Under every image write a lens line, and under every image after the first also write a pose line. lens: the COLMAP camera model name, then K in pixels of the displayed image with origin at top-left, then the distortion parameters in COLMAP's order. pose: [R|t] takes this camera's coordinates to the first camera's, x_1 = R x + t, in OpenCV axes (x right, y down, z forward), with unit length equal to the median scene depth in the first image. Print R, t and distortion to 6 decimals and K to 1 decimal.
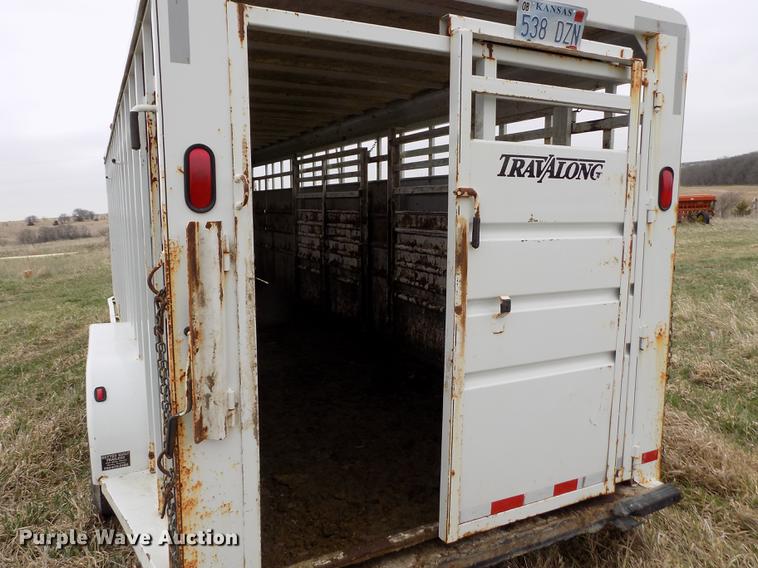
lens RADIAL K [[563.4, 0, 363.5], [0, 563.4, 299.9], [0, 0, 1]] dist [-0.058290, 0.030061]
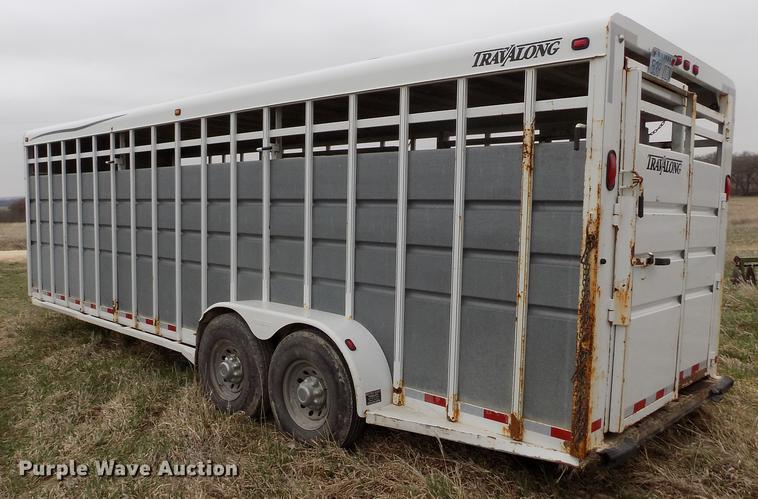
lens RADIAL K [[654.8, 0, 381.2], [0, 654.8, 282.0], [0, 0, 1]] dist [-0.060230, 0.045532]
pose [[0.939500, -0.018124, 0.342069, -0.886680], [0.030999, 0.999000, -0.032210, 0.093979], [-0.341143, 0.040865, 0.939123, -0.298501]]
